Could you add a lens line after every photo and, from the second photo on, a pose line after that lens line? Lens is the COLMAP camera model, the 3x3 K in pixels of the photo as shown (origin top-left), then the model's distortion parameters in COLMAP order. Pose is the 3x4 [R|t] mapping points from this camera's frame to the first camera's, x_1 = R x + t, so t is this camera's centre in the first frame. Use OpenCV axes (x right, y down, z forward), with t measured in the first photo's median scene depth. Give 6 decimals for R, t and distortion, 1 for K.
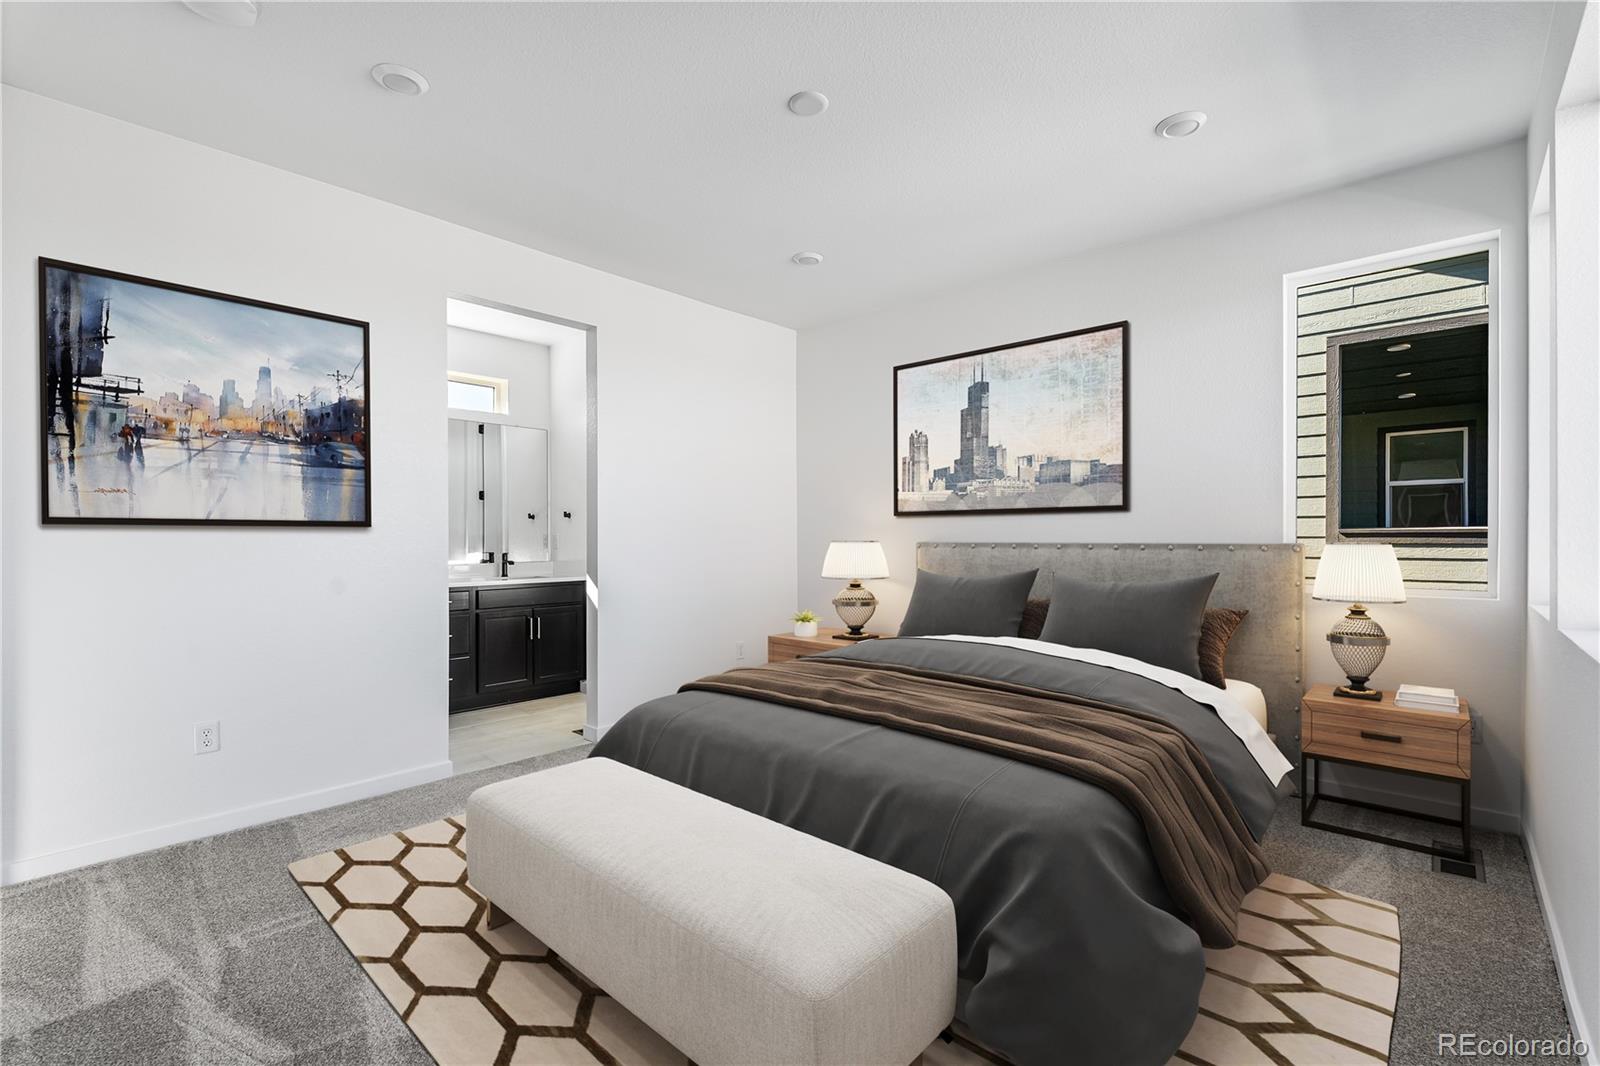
lens RADIAL K [[706.2, 0, 801.3], [0, 706.2, 535.5], [0, 0, 1]] dist [-0.000043, -0.000083]
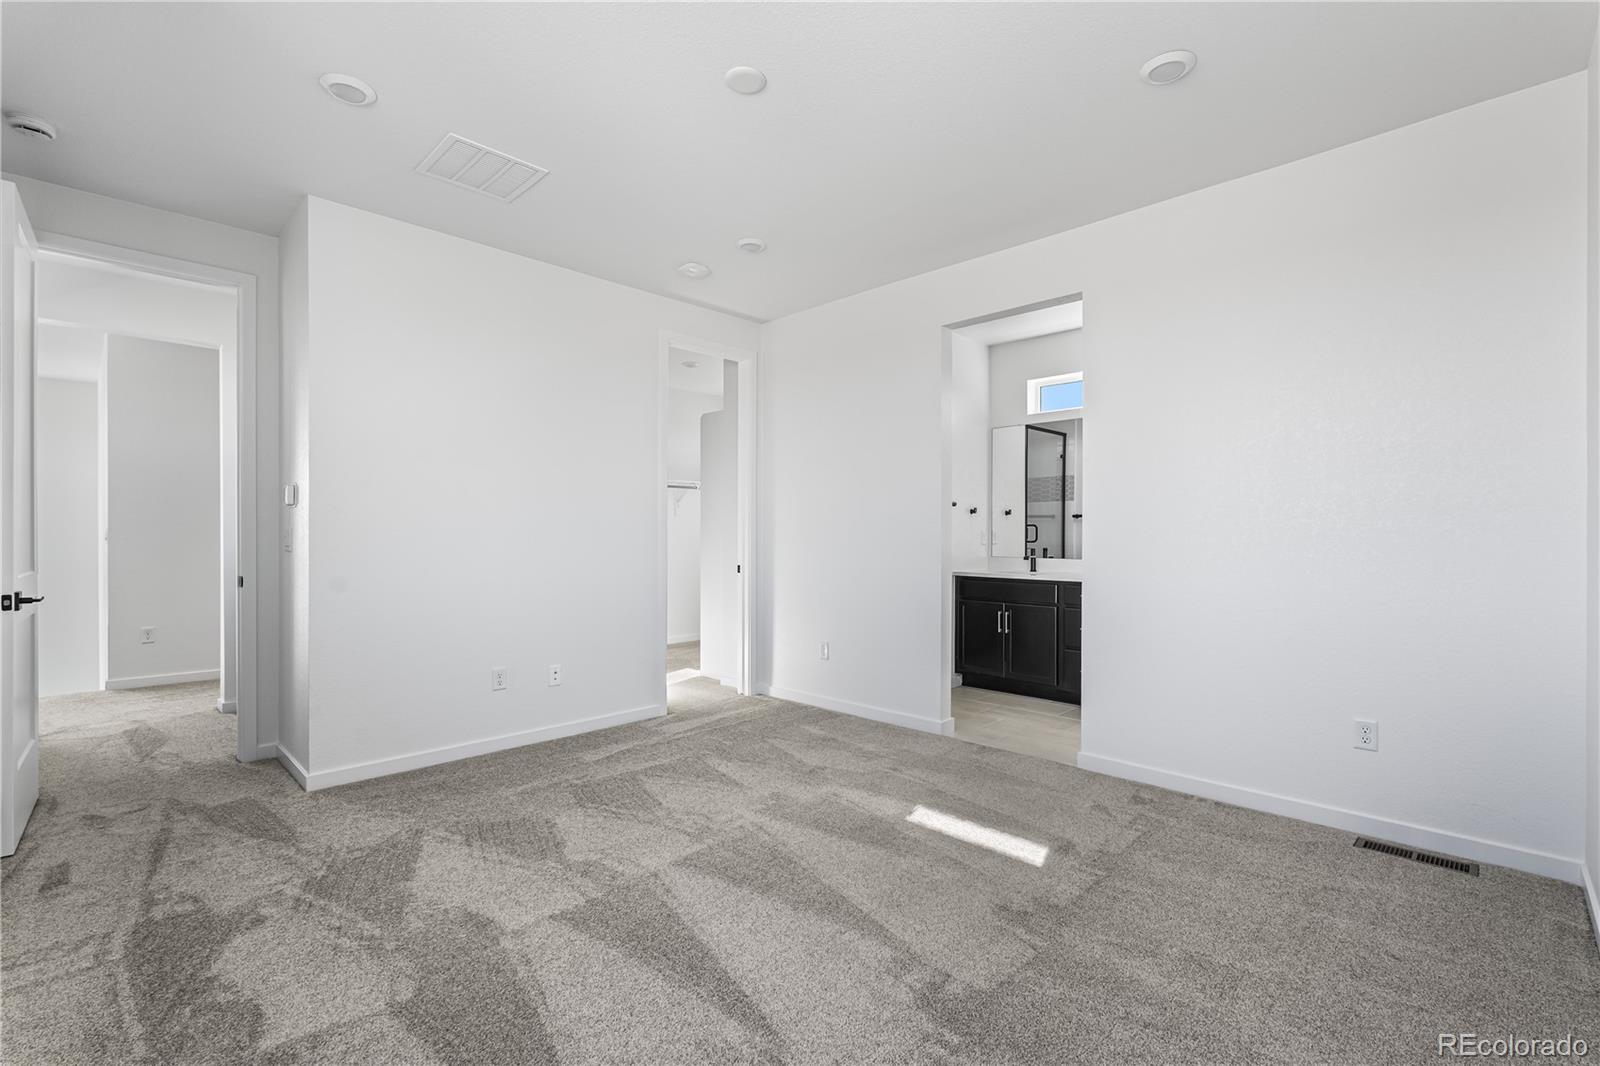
lens RADIAL K [[706.2, 0, 801.8], [0, 706.2, 537.5], [0, 0, 1]] dist [-0.000043, -0.000083]
pose [[-0.026878, 0.001872, -0.999637, 0.634143], [-0.001118, 0.999998, 0.001903, 0.012998], [0.999638, 0.001169, -0.026876, 0.753259]]
